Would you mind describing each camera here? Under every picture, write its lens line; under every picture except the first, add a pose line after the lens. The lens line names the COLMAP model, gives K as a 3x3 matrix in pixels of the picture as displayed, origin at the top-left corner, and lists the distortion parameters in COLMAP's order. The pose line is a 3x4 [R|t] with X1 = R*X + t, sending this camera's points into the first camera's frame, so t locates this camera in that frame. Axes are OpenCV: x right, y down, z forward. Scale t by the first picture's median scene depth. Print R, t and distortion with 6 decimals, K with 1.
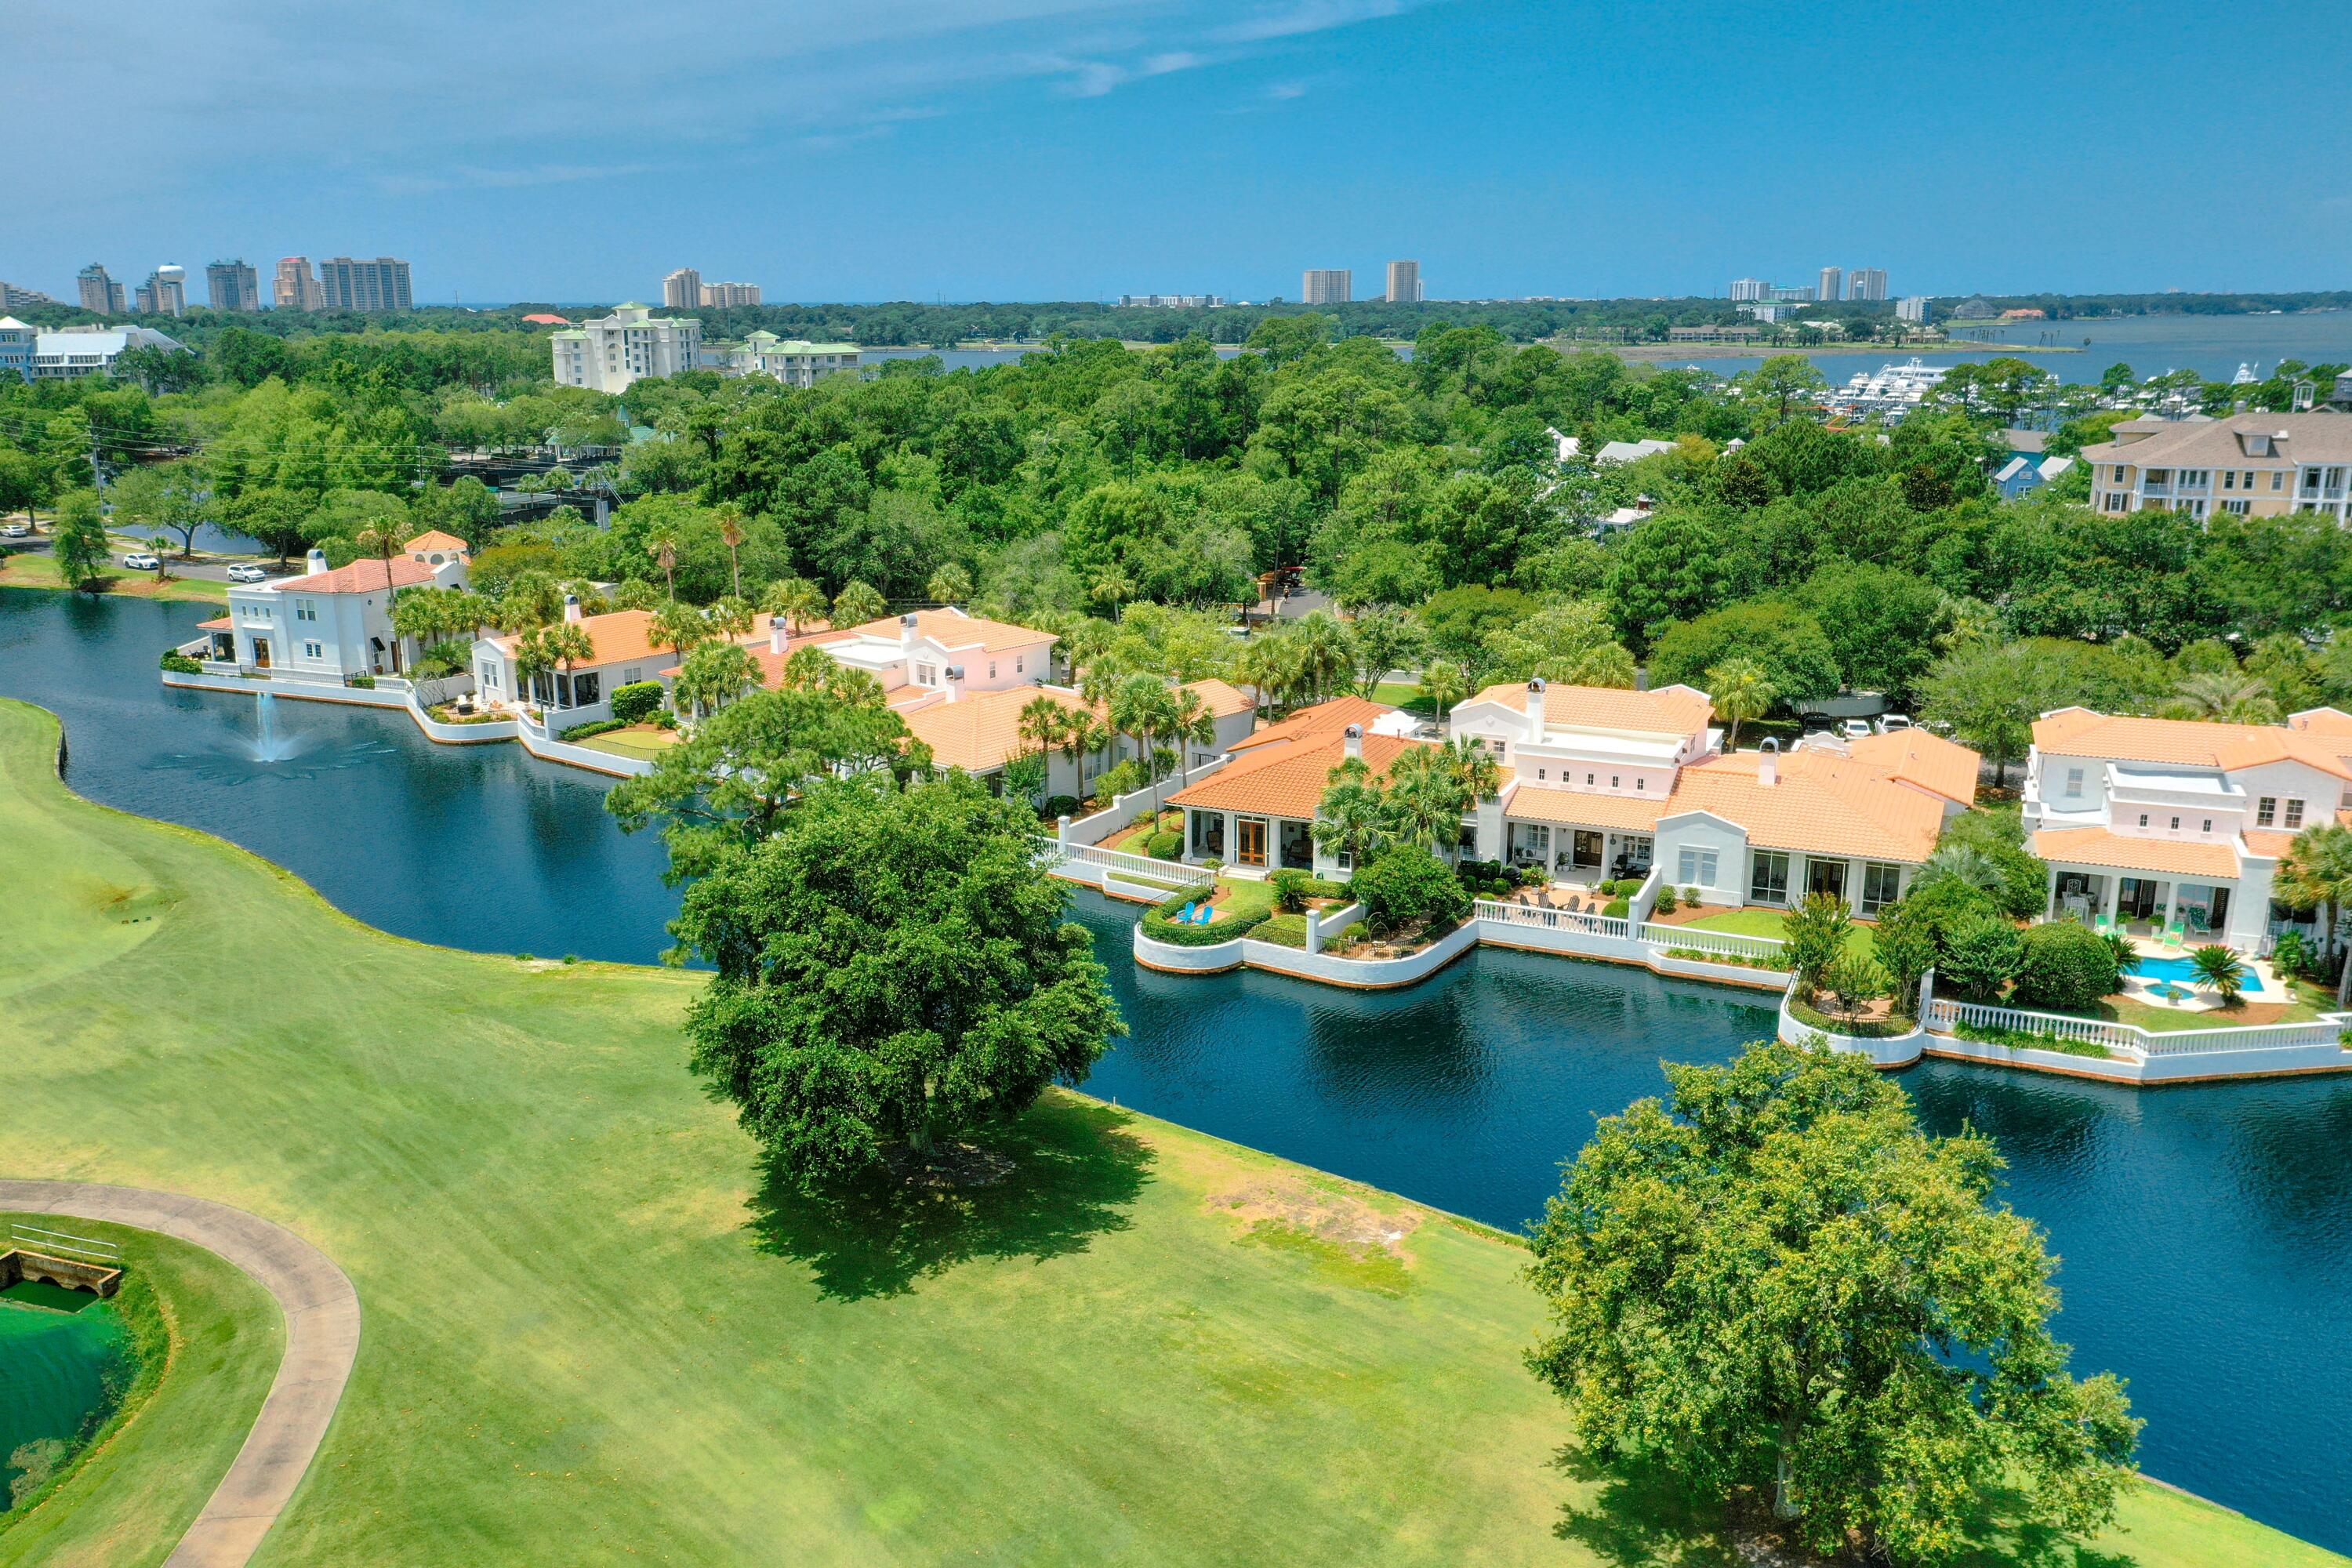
lens RADIAL K [[1851.8, 0, 1157.2], [0, 1851.8, 787.0], [0, 0, 1]] dist [-0.005338, -0.000248]
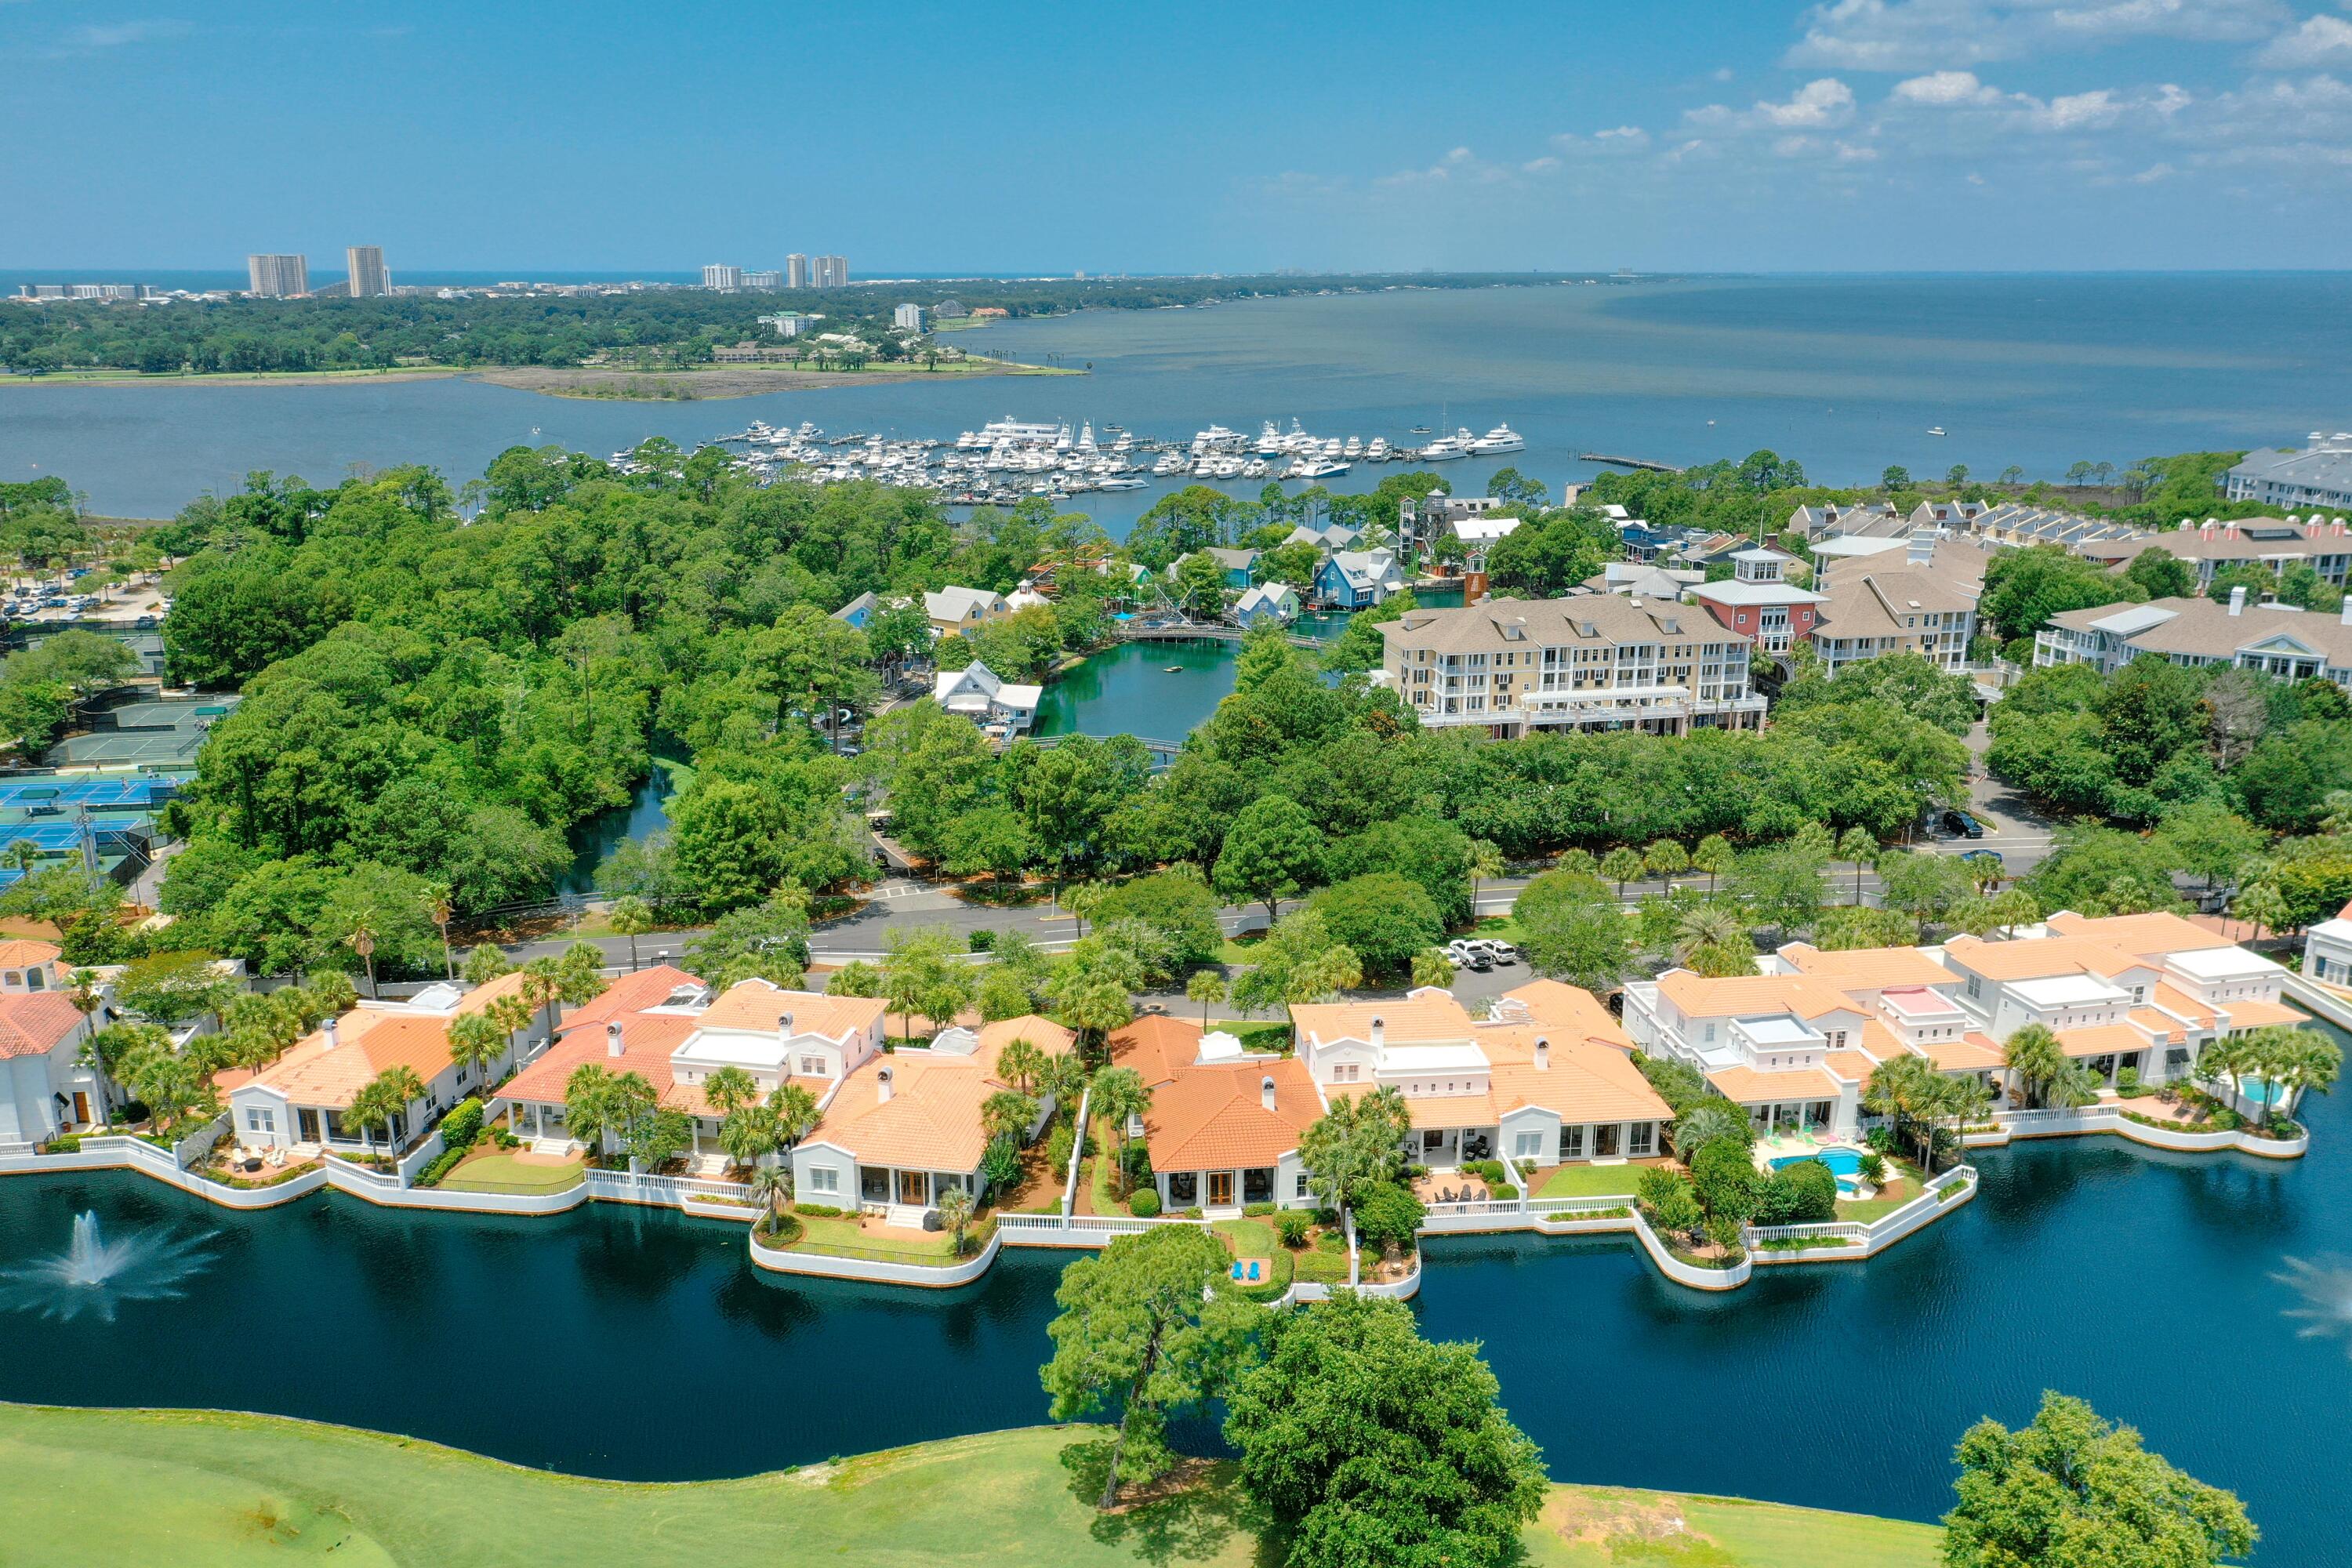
lens RADIAL K [[1851.8, 0, 1159.9], [0, 1851.8, 762.3], [0, 0, 1]] dist [-0.005338, -0.000248]
pose [[0.860098, -0.125254, 0.494512, -0.440345], [0.124753, 0.991599, 0.034180, -0.235809], [-0.494639, 0.032294, 0.868499, -0.076767]]
